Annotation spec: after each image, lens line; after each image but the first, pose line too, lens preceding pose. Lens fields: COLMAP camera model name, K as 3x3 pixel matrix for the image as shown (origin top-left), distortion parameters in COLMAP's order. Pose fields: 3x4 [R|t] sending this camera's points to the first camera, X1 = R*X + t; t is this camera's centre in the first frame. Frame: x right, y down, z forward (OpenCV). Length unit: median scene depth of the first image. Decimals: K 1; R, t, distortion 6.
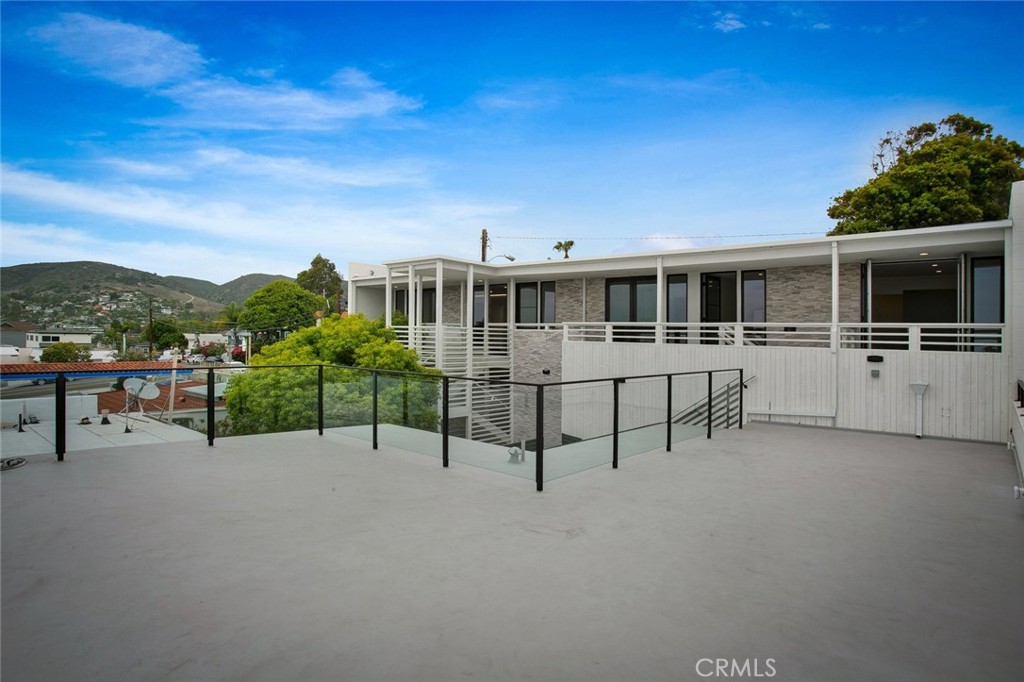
lens RADIAL K [[595.7, 0, 509.9], [0, 595.7, 324.8], [0, 0, 1]] dist [-0.061667, 0.071903]
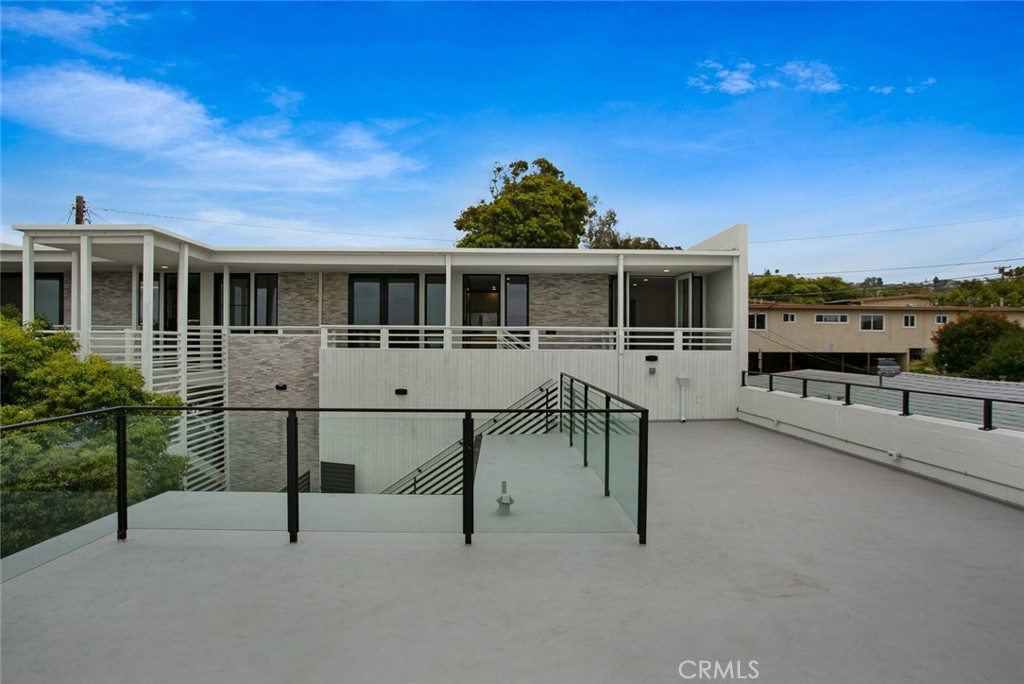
lens RADIAL K [[595.7, 0, 509.9], [0, 595.7, 325.8], [0, 0, 1]] dist [-0.061667, 0.071903]
pose [[0.745051, 0.001874, 0.667005, -0.252303], [-0.001717, 0.999998, -0.000891, -0.003009], [-0.667006, -0.000481, 0.745053, 0.220362]]
